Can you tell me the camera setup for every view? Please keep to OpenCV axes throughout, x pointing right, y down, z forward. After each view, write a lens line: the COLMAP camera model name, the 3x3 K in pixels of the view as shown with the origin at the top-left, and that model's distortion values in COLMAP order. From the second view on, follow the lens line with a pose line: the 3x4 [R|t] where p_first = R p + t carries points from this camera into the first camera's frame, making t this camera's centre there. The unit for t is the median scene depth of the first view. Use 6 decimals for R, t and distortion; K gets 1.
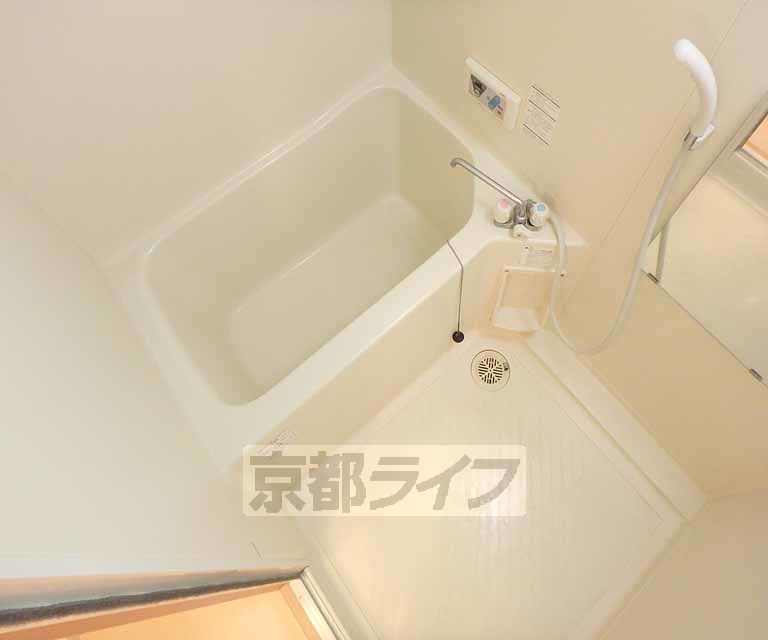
lens RADIAL K [[520.5, 0, 384.8], [0, 520.5, 320.1], [0, 0, 1]] dist [-0.010102, -0.001526]
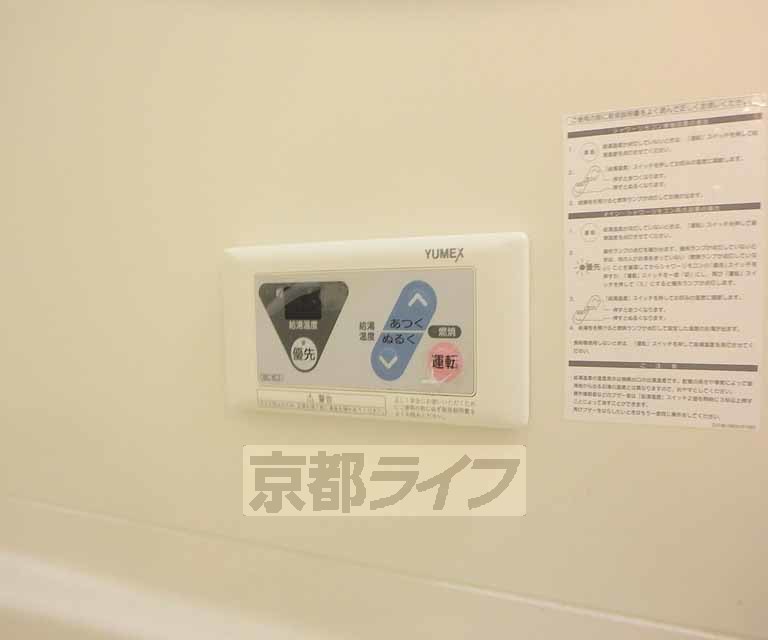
lens RADIAL K [[520.5, 0, 384.7], [0, 520.5, 320.3], [0, 0, 1]] dist [-0.010102, -0.001526]
pose [[0.841424, 0.006030, 0.540341, 0.086949], [0.489143, 0.416479, -0.766345, -0.258664], [-0.229662, 0.909126, 0.347486, 0.924905]]
